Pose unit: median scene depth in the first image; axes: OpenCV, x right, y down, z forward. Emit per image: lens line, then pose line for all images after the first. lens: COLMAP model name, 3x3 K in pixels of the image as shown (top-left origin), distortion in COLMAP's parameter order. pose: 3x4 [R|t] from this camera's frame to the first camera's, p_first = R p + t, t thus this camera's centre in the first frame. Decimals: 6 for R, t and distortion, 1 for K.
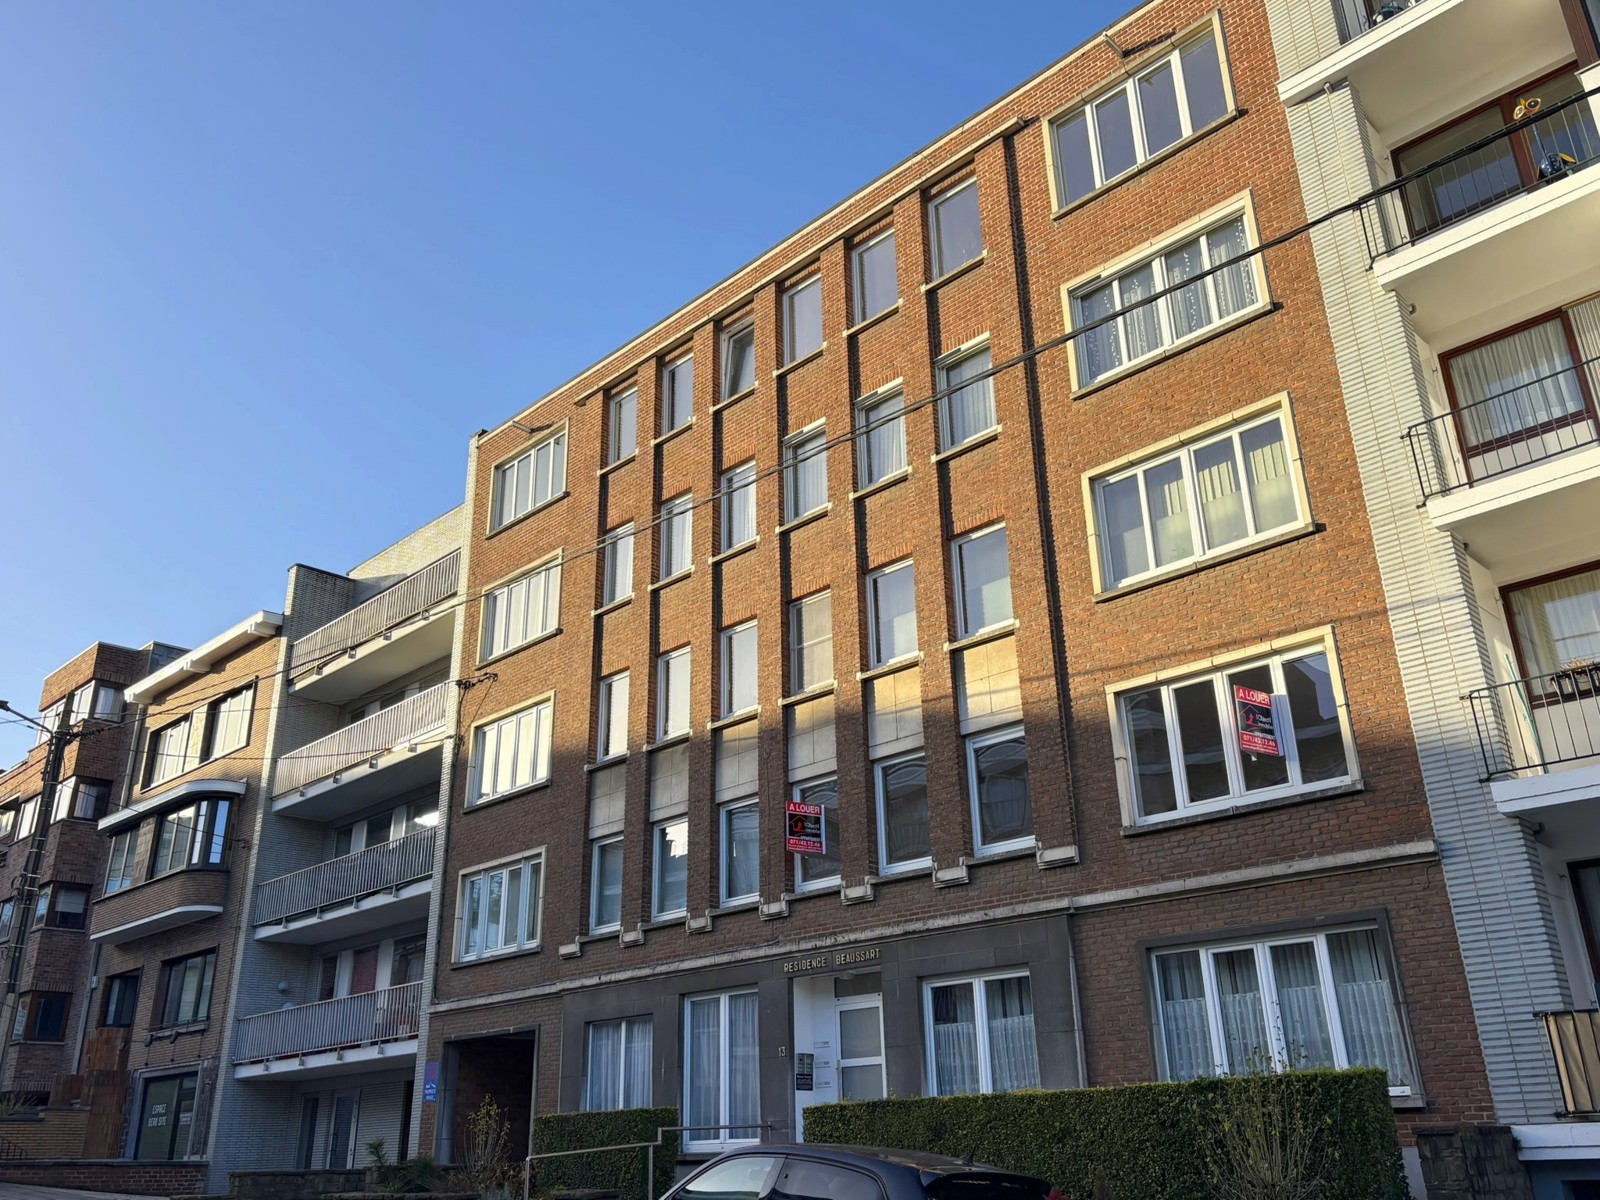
lens RADIAL K [[1271.2, 0, 800.0], [0, 1271.2, 600.0], [0, 0, 1]] dist [0.055349, -0.004934]
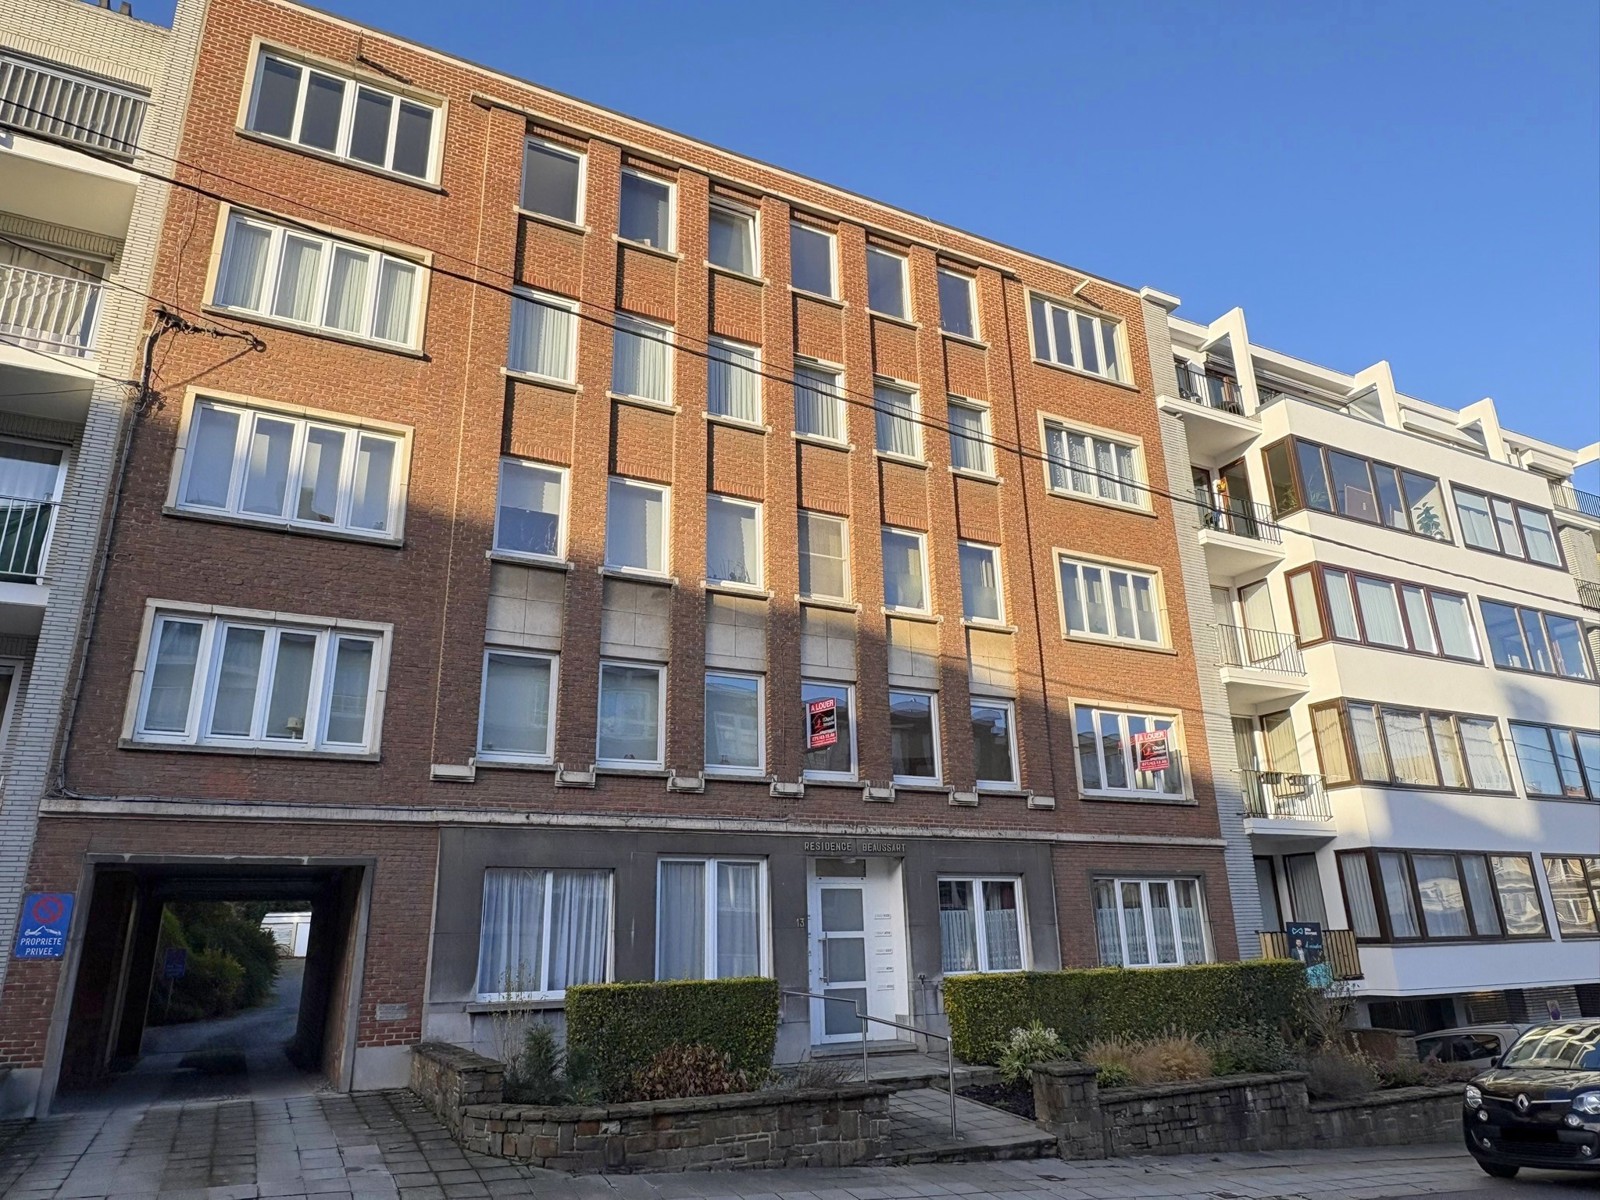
lens RADIAL K [[1026.7, 0, 801.3], [0, 1026.7, 668.6], [0, 0, 1]] dist [0.002640, 0.003294]
pose [[0.344398, 0.307860, 0.886911, -0.753519], [-0.329200, 0.924323, -0.193014, 0.301991], [-0.879214, -0.225497, 0.419683, 0.656873]]
